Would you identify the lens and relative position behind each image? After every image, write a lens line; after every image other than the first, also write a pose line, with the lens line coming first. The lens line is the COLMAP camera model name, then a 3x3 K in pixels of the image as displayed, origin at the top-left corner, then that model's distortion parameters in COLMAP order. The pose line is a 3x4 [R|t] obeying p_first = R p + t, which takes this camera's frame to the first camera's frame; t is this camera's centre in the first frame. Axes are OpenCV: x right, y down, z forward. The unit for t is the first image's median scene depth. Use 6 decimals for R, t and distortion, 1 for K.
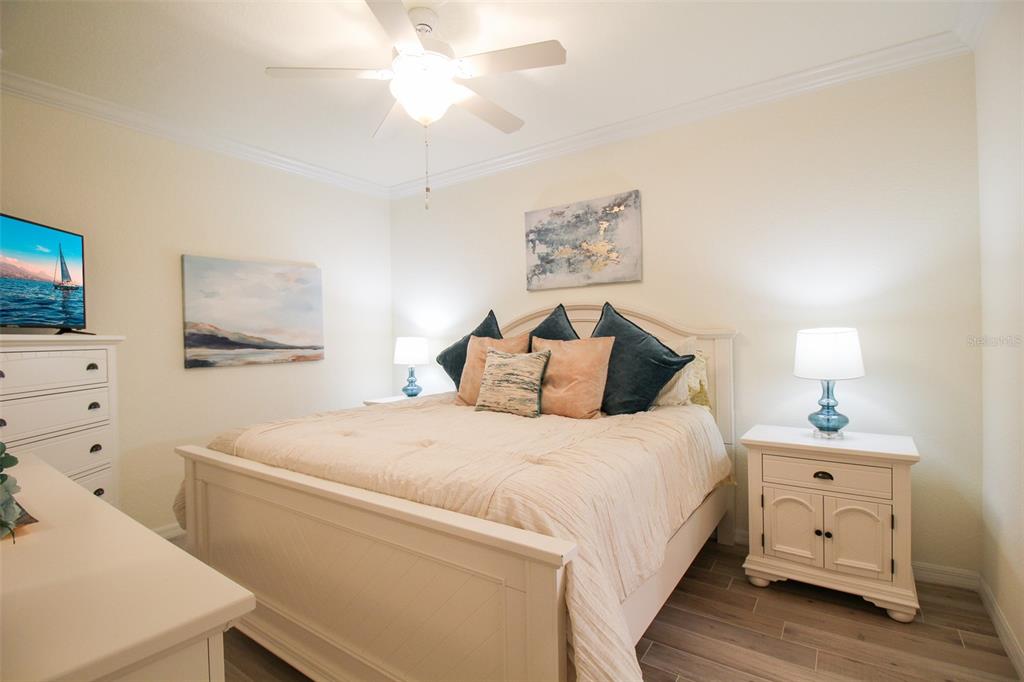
lens RADIAL K [[495.3, 0, 512.1], [0, 495.3, 340.5], [0, 0, 1]] dist [0.002302, -0.001538]
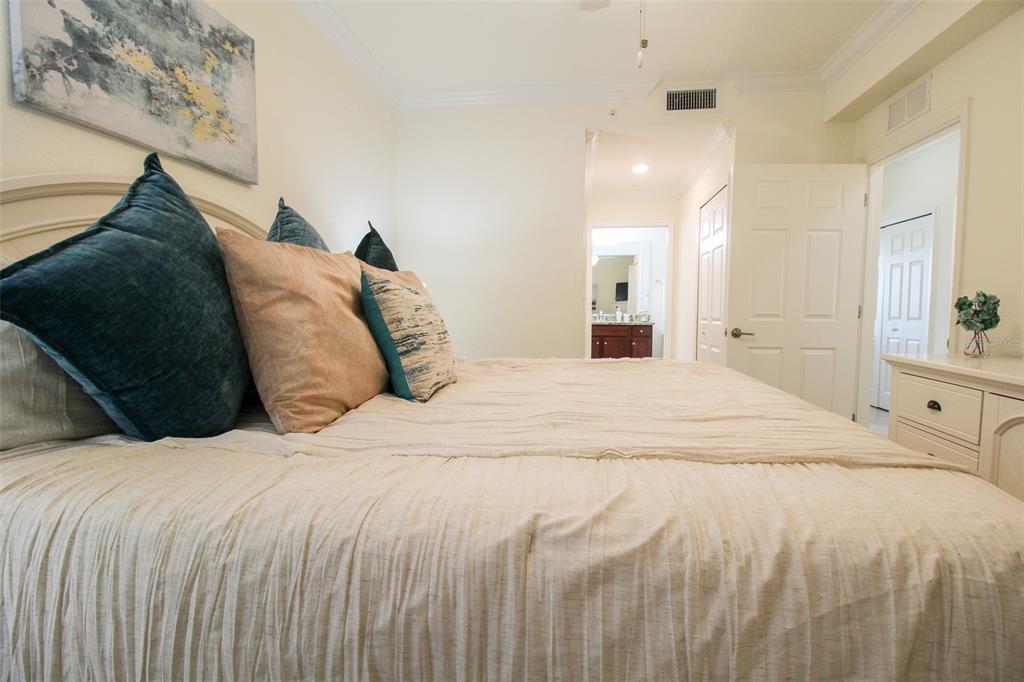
lens RADIAL K [[495.3, 0, 509.8], [0, 495.3, 341.0], [0, 0, 1]] dist [0.002302, -0.001538]
pose [[-0.445408, -0.041966, 0.894344, -0.445894], [0.016971, 0.998326, 0.055297, 0.049990], [-0.895167, 0.039808, -0.443950, 0.925980]]
